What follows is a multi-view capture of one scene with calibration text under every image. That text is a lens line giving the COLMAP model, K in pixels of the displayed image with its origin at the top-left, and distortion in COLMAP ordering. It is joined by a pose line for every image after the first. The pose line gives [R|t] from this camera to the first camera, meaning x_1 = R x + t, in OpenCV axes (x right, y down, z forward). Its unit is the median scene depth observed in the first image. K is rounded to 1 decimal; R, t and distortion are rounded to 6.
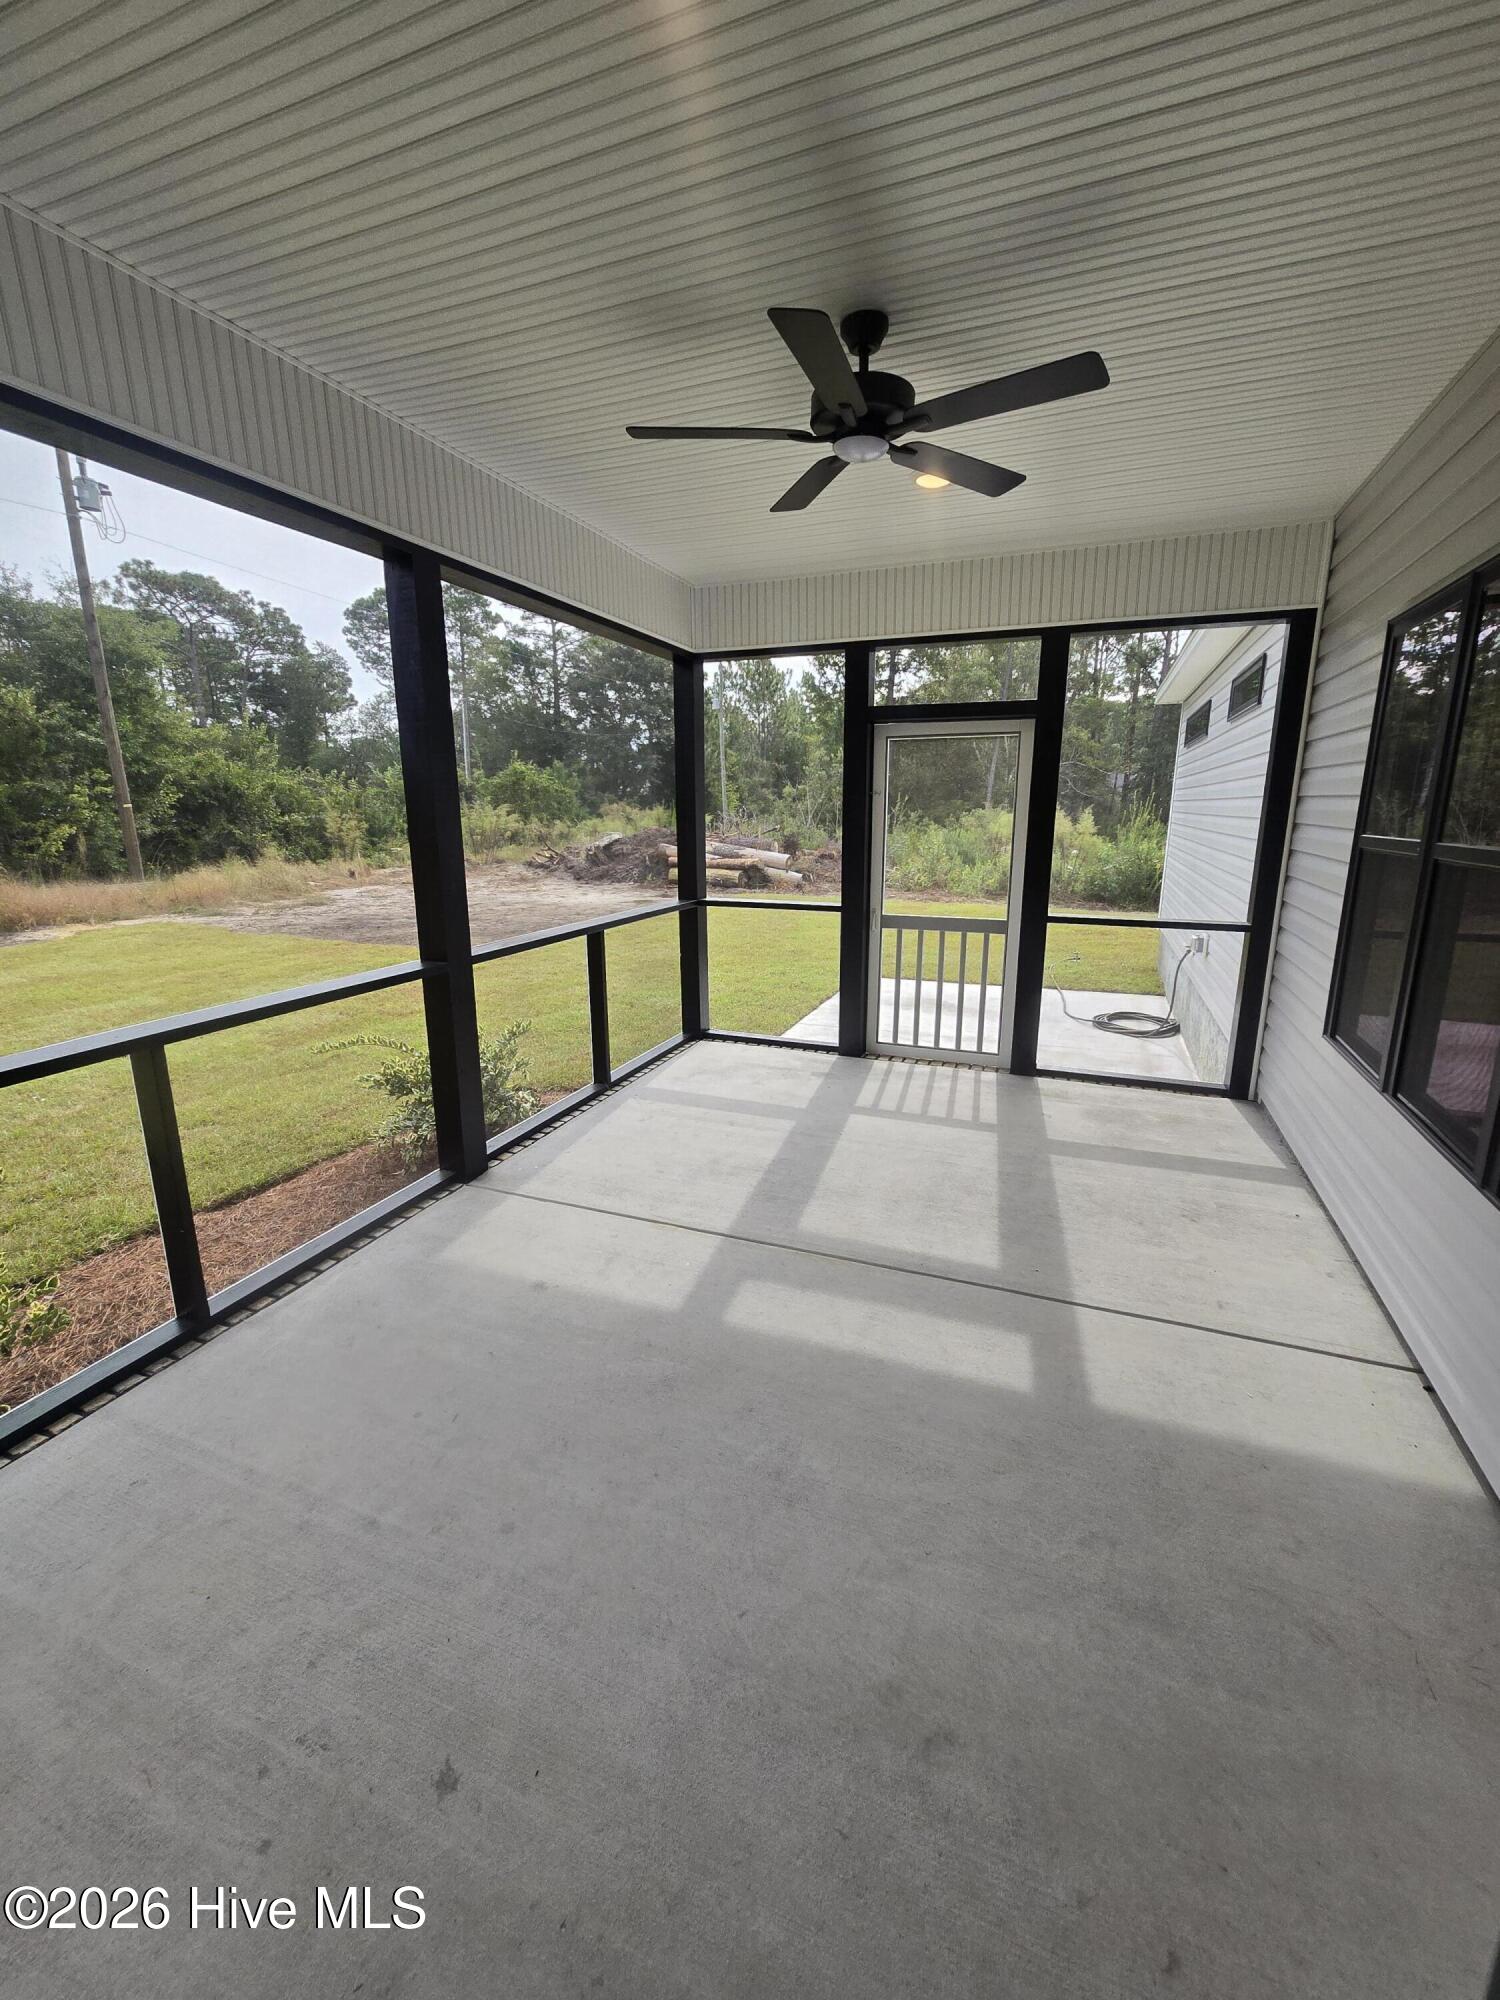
lens RADIAL K [[819.0, 0, 754.1], [0, 819.0, 994.0], [0, 0, 1]] dist [0.001436, 0.000433]
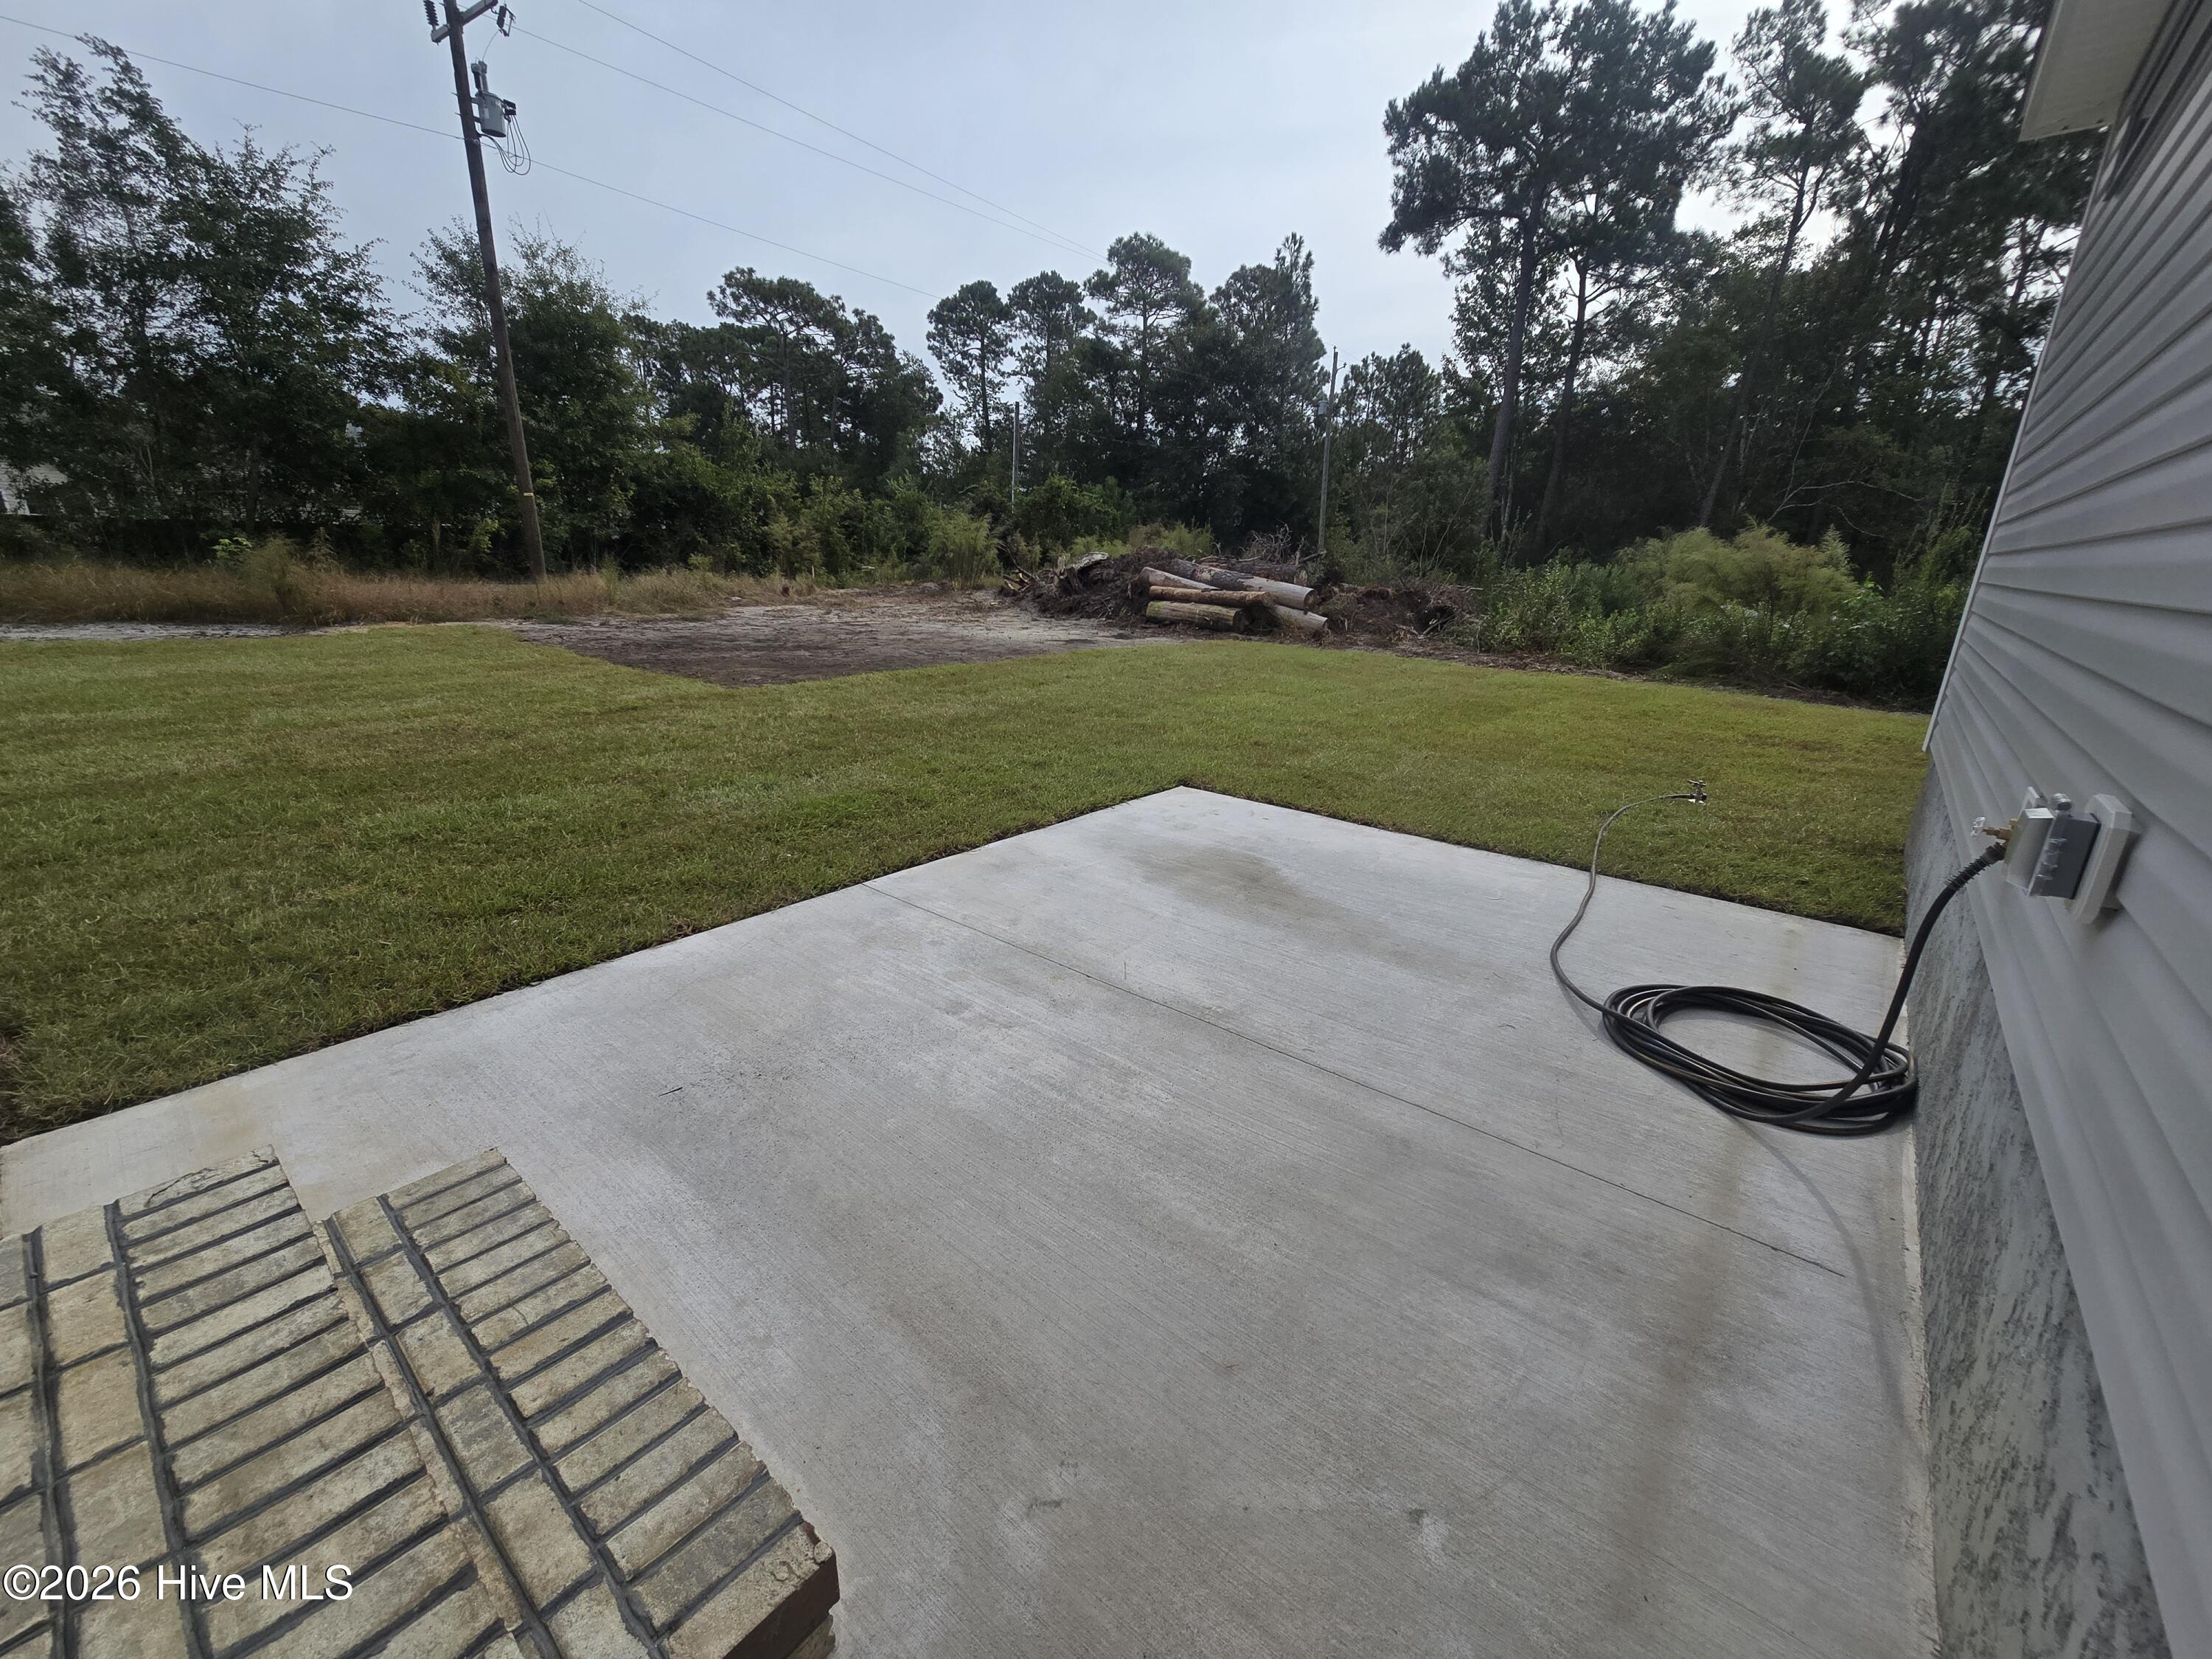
lens RADIAL K [[905.8, 0, 1095.7], [0, 905.8, 826.4], [0, 0, 1]] dist [0.001436, 0.000433]
pose [[0.949095, 0.119483, -0.291449, 0.104121], [-0.099137, 0.991551, 0.083662, -0.016311], [0.298982, -0.050510, 0.952921, 0.194964]]
